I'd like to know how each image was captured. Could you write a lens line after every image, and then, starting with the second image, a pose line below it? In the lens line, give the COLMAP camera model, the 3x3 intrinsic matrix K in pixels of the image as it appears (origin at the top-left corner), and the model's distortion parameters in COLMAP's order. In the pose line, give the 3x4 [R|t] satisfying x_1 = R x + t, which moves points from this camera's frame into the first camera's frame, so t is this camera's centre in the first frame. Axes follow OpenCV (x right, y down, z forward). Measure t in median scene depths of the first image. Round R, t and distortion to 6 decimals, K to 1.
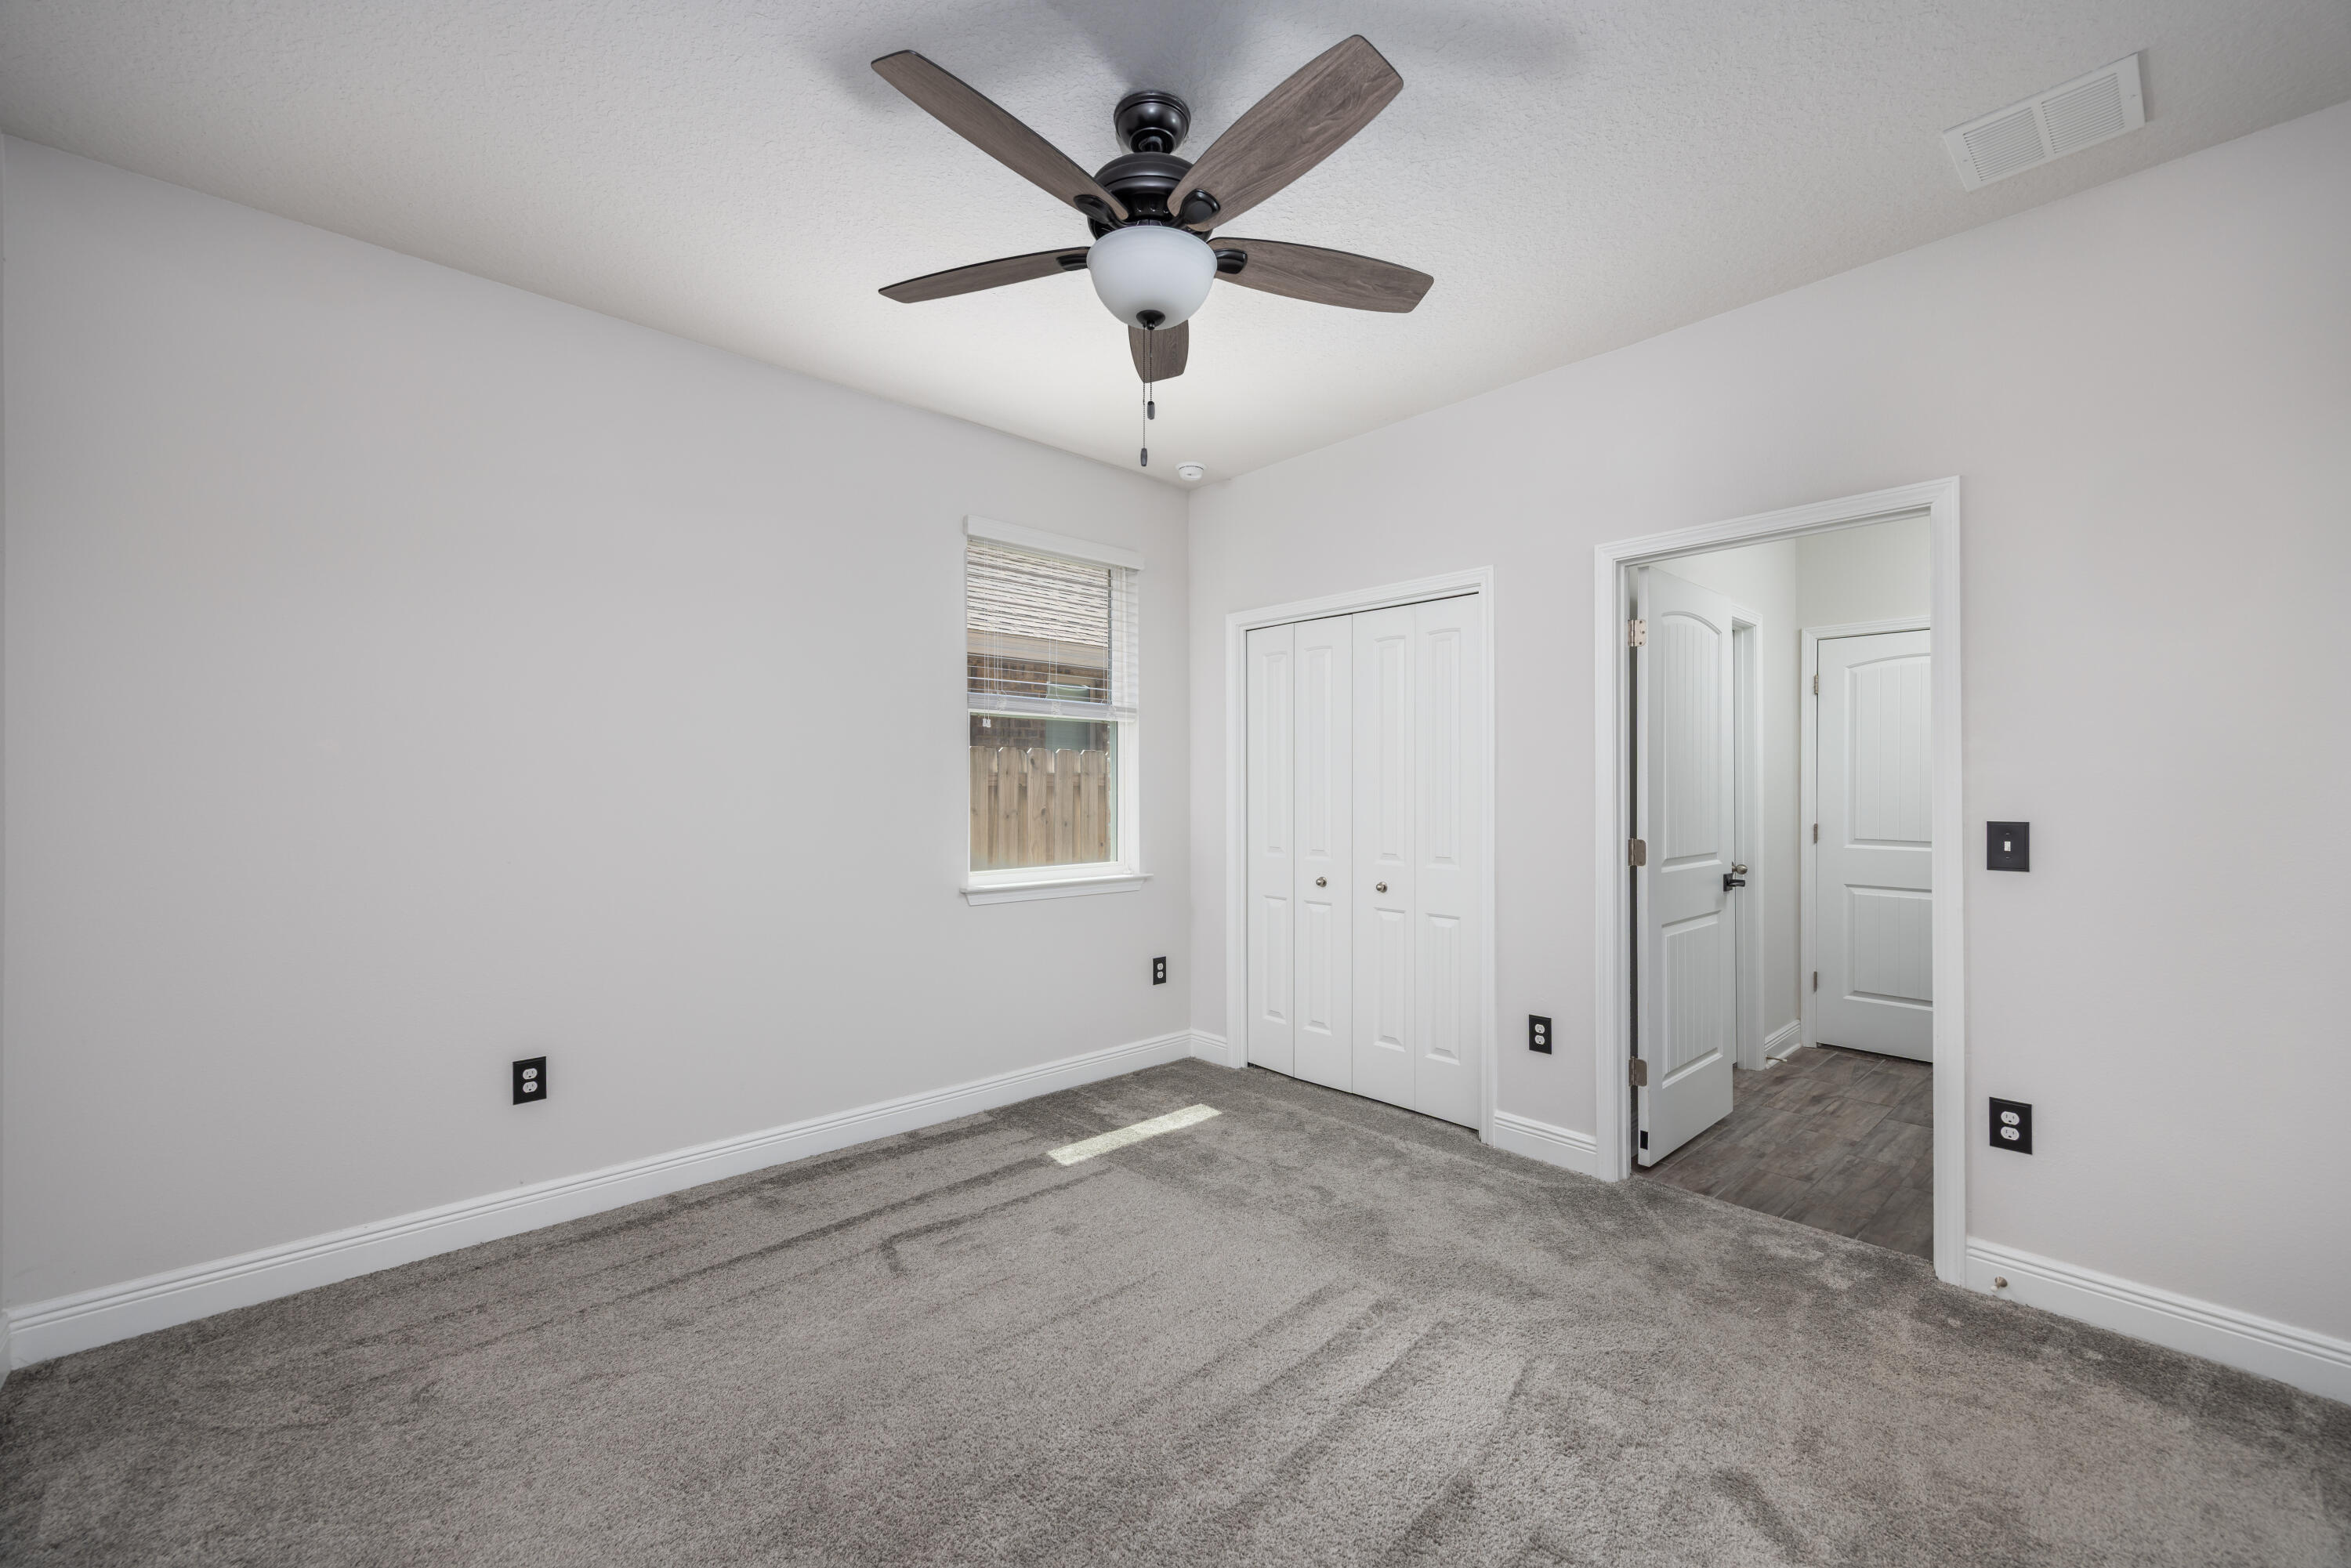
lens RADIAL K [[928.0, 0, 1187.6], [0, 928.0, 781.3], [0, 0, 1]] dist [-0.000054, 0.000071]
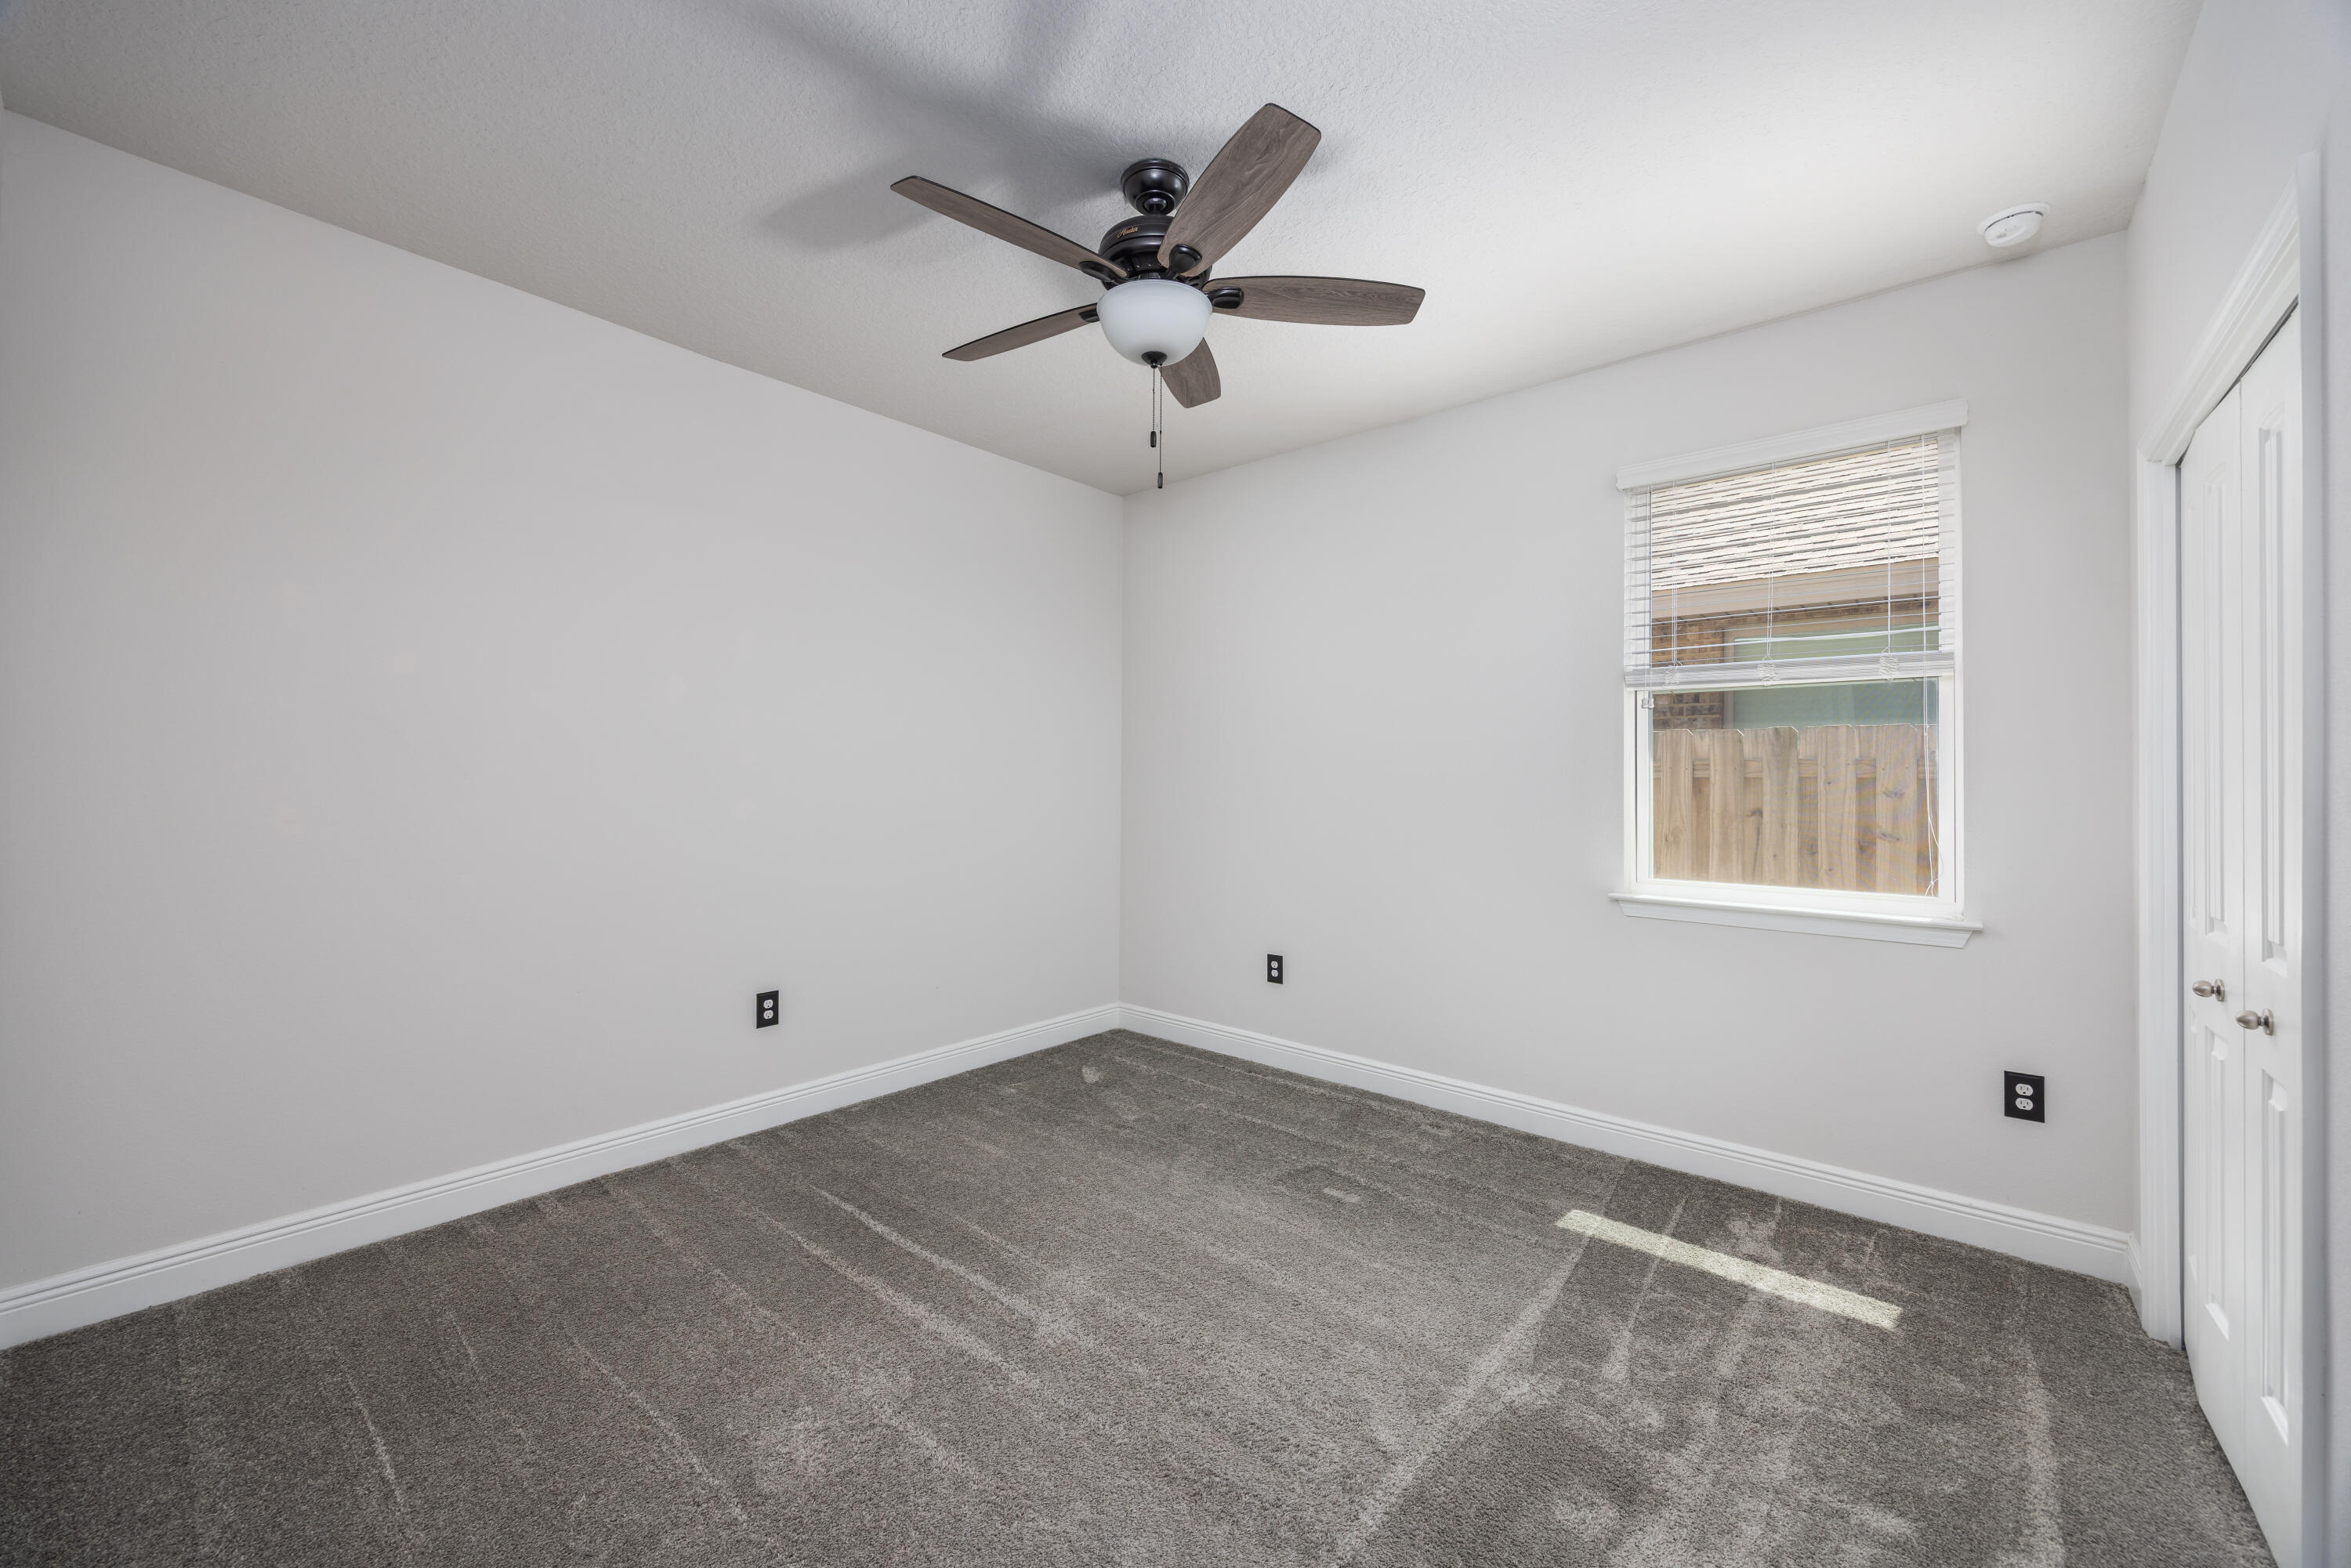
lens RADIAL K [[952.0, 0, 1177.9], [0, 952.0, 753.9], [0, 0, 1]] dist [-0.000982, 0.000216]
pose [[0.153773, -0.007071, -0.988081, 0.552184], [0.001450, 0.999975, -0.006931, -0.009303], [0.988105, -0.000367, 0.153779, 0.435007]]
